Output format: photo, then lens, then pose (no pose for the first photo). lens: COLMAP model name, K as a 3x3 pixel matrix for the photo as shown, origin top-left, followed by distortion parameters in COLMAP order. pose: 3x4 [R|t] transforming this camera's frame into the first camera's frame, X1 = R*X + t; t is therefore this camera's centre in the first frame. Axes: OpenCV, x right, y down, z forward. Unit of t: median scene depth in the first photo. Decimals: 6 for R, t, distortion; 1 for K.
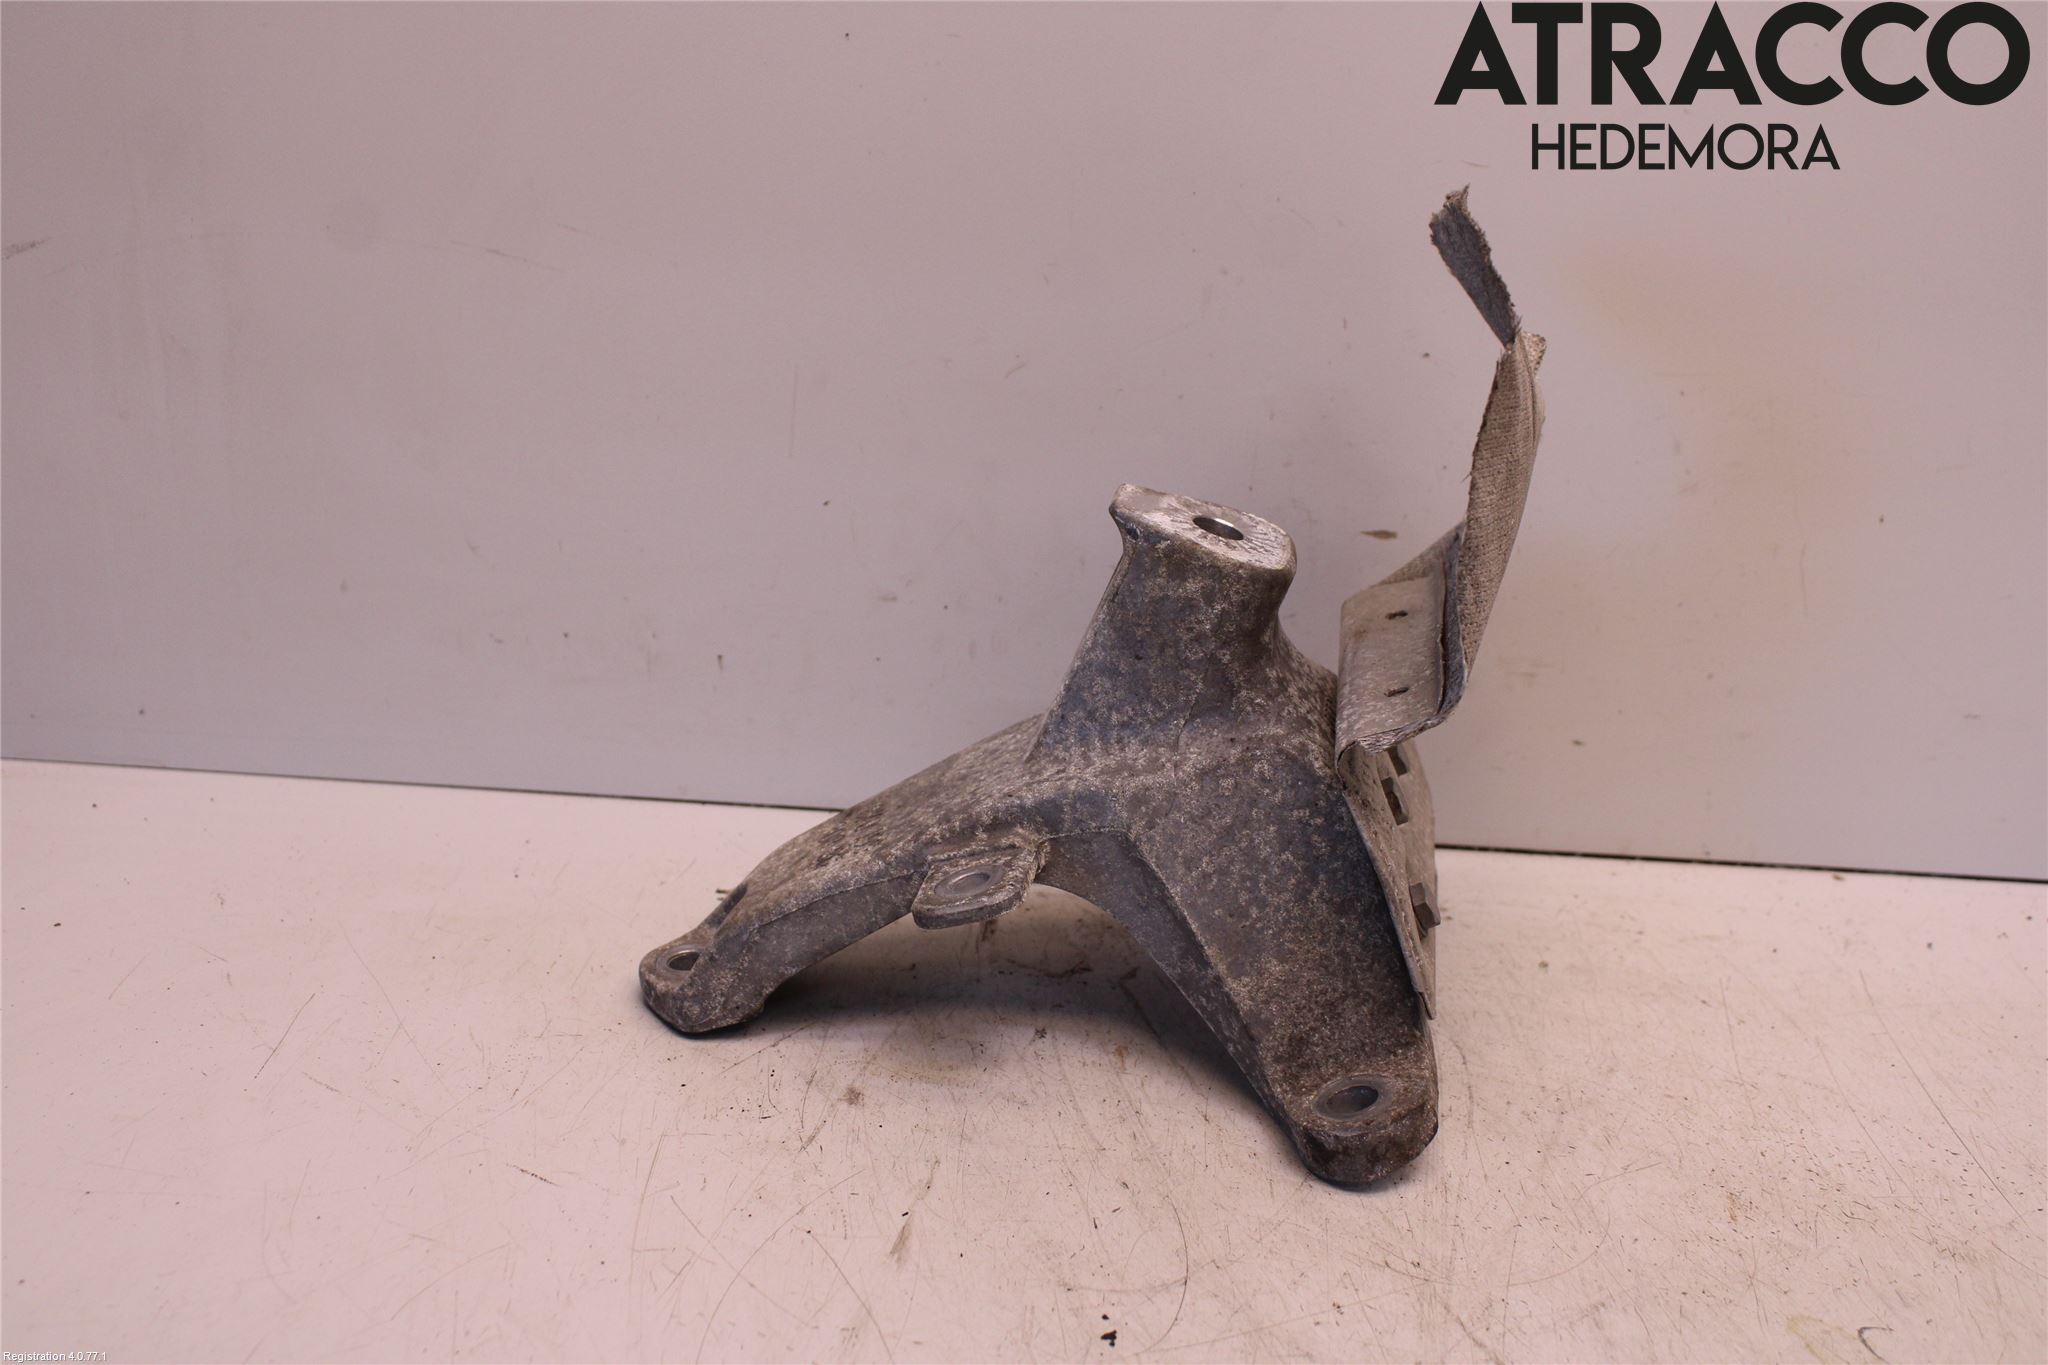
lens RADIAL K [[2163.2, 0, 1024.0], [0, 2163.2, 682.5], [0, 0, 1]] dist [-0.095083, 0.143541]
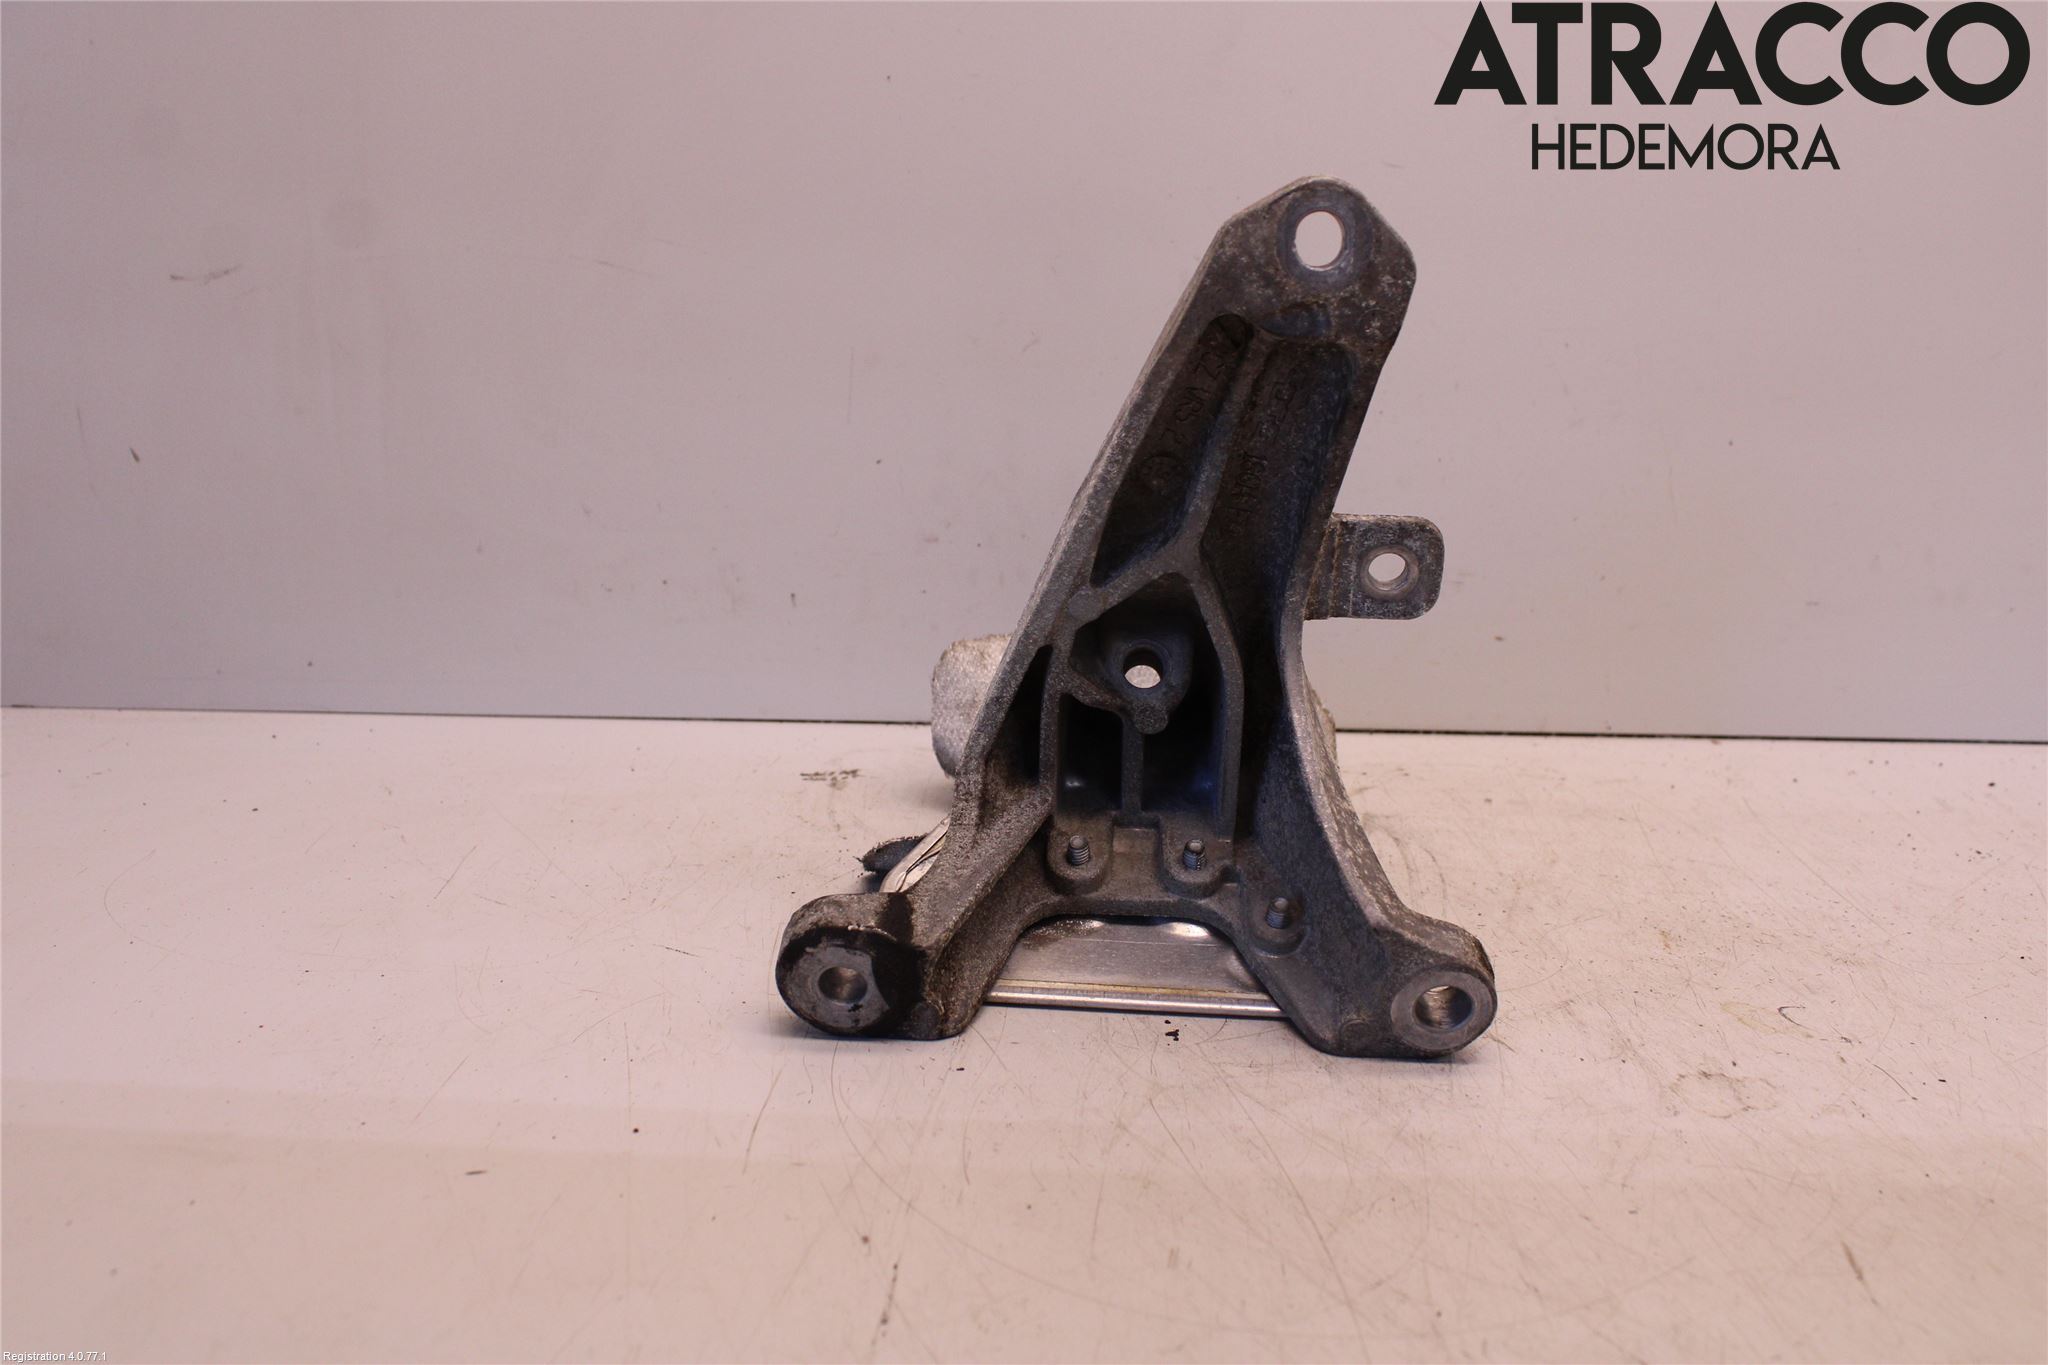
lens RADIAL K [[1839.4, 0, 1024.0], [0, 1839.4, 682.5], [0, 0, 1]] dist [-0.124446, 0.131194]
pose [[0.998804, -0.037462, 0.031406, -0.060852], [0.039950, 0.995768, -0.082764, 0.169545], [-0.028173, 0.083920, 0.996074, -0.031512]]
